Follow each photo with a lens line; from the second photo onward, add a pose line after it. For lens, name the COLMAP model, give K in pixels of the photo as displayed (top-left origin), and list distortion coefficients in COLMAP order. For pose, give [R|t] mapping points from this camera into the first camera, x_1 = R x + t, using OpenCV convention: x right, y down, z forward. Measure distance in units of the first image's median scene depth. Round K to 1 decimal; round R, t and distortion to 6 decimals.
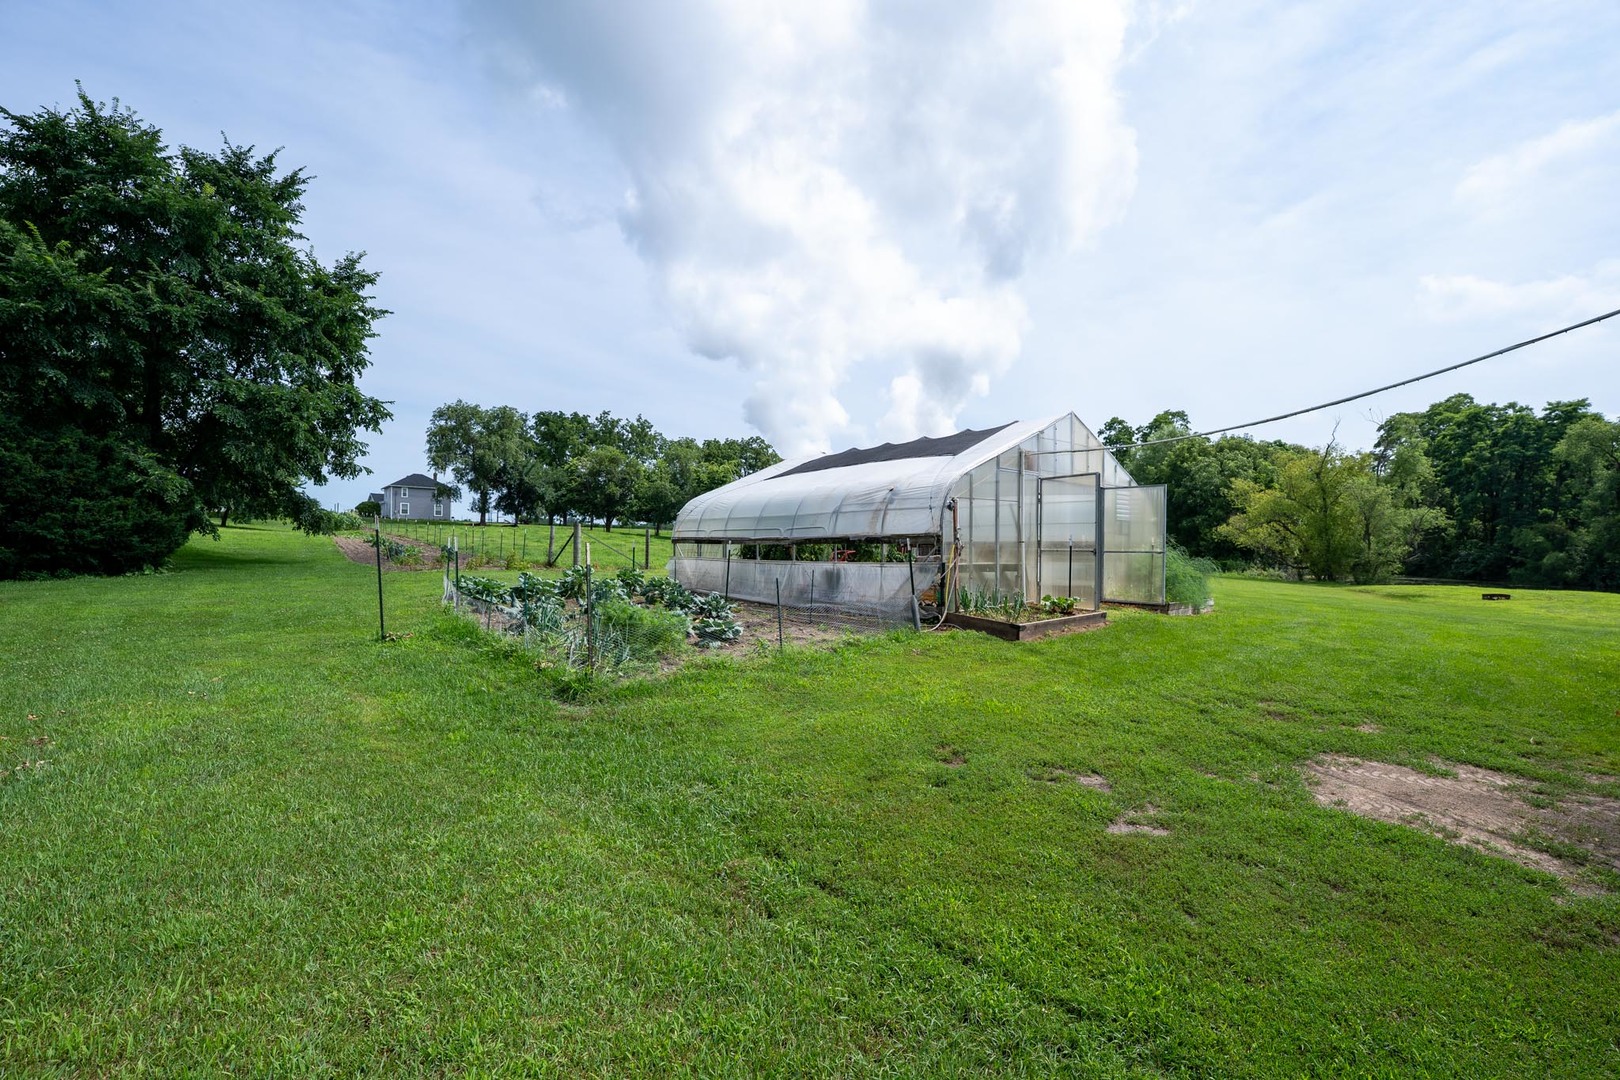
lens RADIAL K [[670.2, 0, 814.8], [0, 670.2, 543.2], [0, 0, 1]] dist [-0.021410, 0.002113]
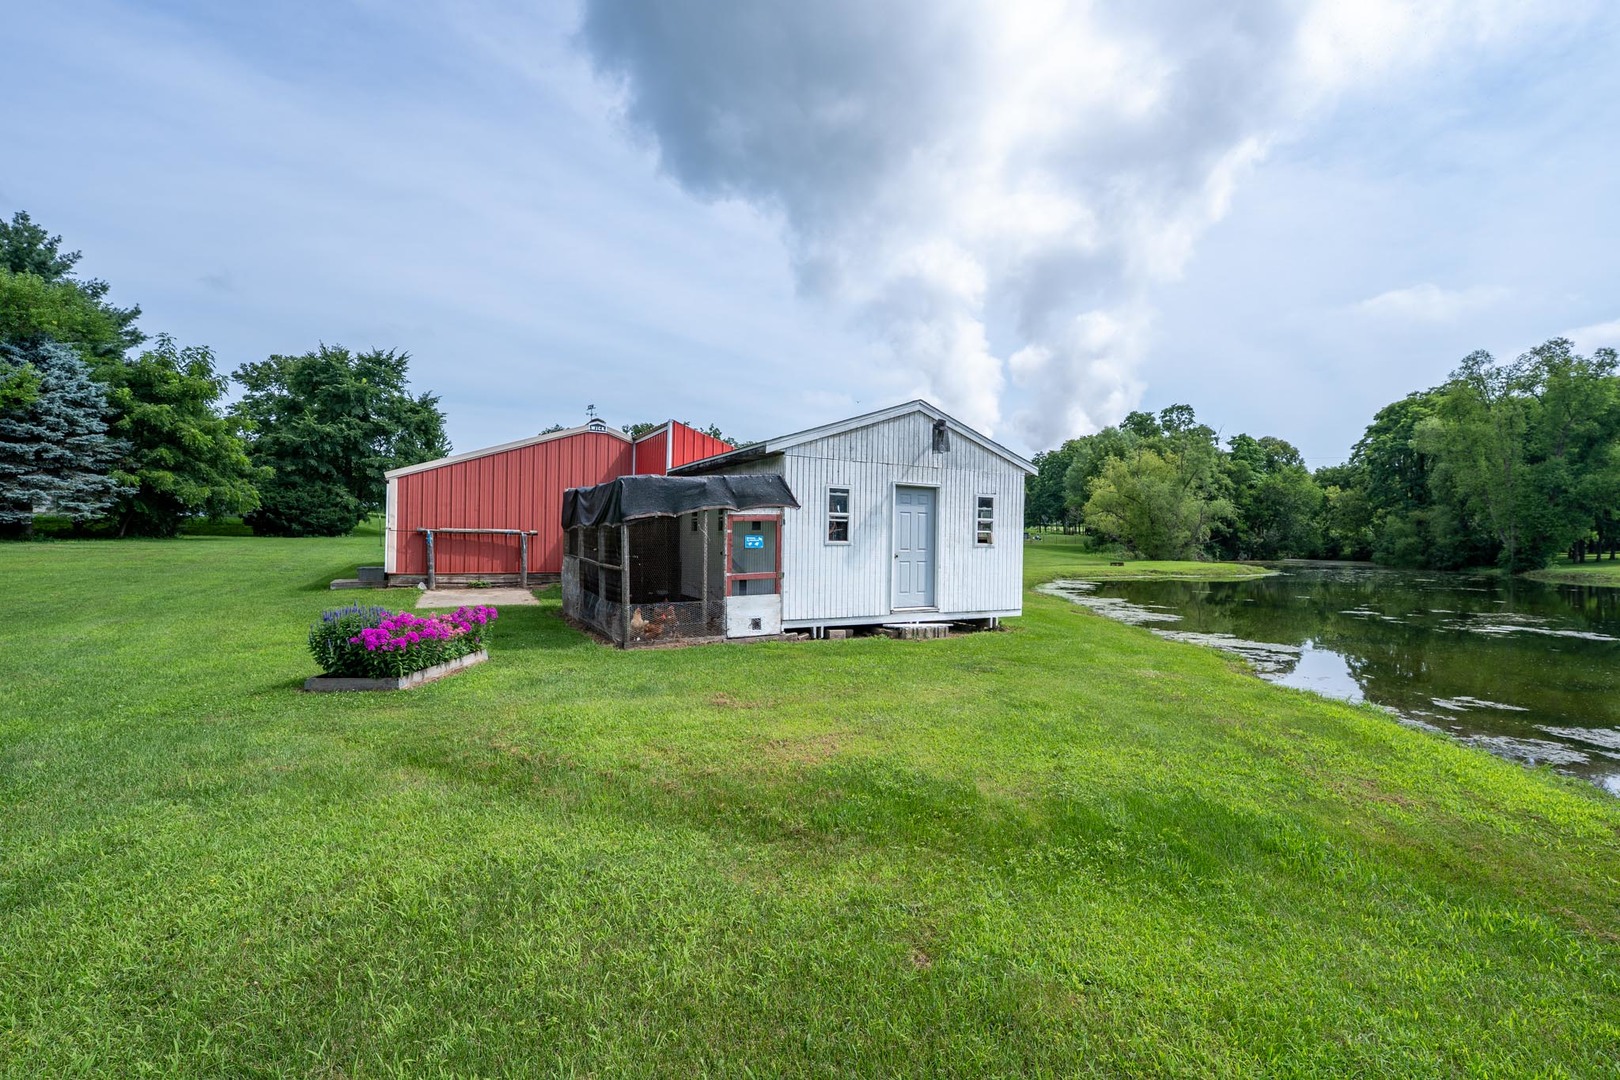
lens RADIAL K [[670.2, 0, 804.9], [0, 670.2, 537.8], [0, 0, 1]] dist [-0.021410, 0.002113]
pose [[0.975928, 0.003324, -0.218066, 1.240486], [-0.001692, 0.999969, 0.007667, 0.025494], [0.218085, -0.007114, 0.975904, -1.077887]]
